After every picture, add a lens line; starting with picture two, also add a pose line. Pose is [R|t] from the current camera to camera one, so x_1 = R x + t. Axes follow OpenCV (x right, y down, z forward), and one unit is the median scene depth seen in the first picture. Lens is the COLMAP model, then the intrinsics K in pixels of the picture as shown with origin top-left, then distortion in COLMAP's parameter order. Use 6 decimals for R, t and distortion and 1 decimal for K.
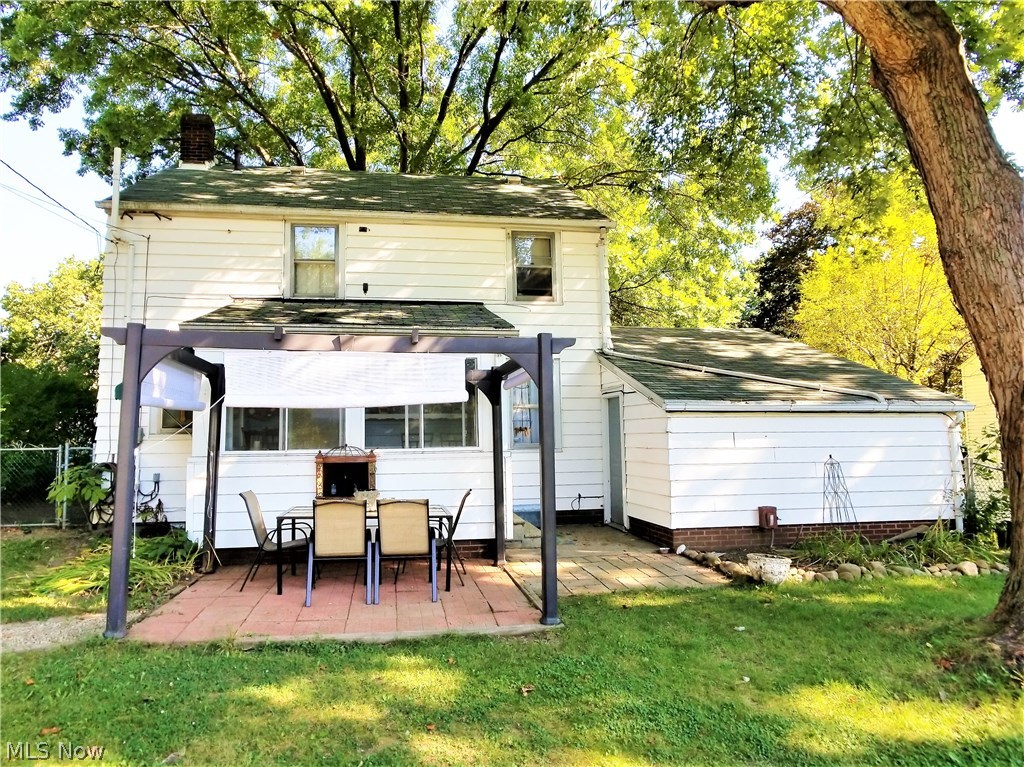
lens RADIAL K [[617.8, 0, 511.6], [0, 617.8, 387.8], [0, 0, 1]] dist [-0.043245, 0.018481]
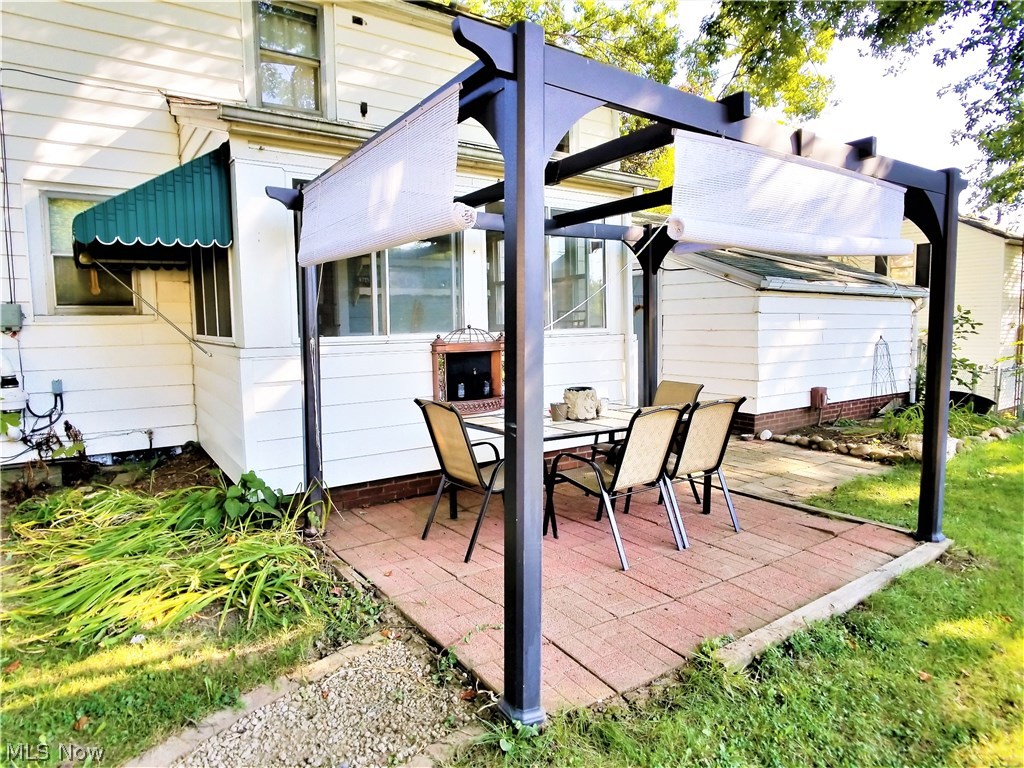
lens RADIAL K [[617.8, 0, 511.7], [0, 617.8, 378.7], [0, 0, 1]] dist [-0.043245, 0.018481]
pose [[0.911252, -0.039296, 0.409971, -0.469952], [-0.026763, 0.987684, 0.154158, 0.037983], [-0.410980, -0.151449, 0.898977, 0.307013]]
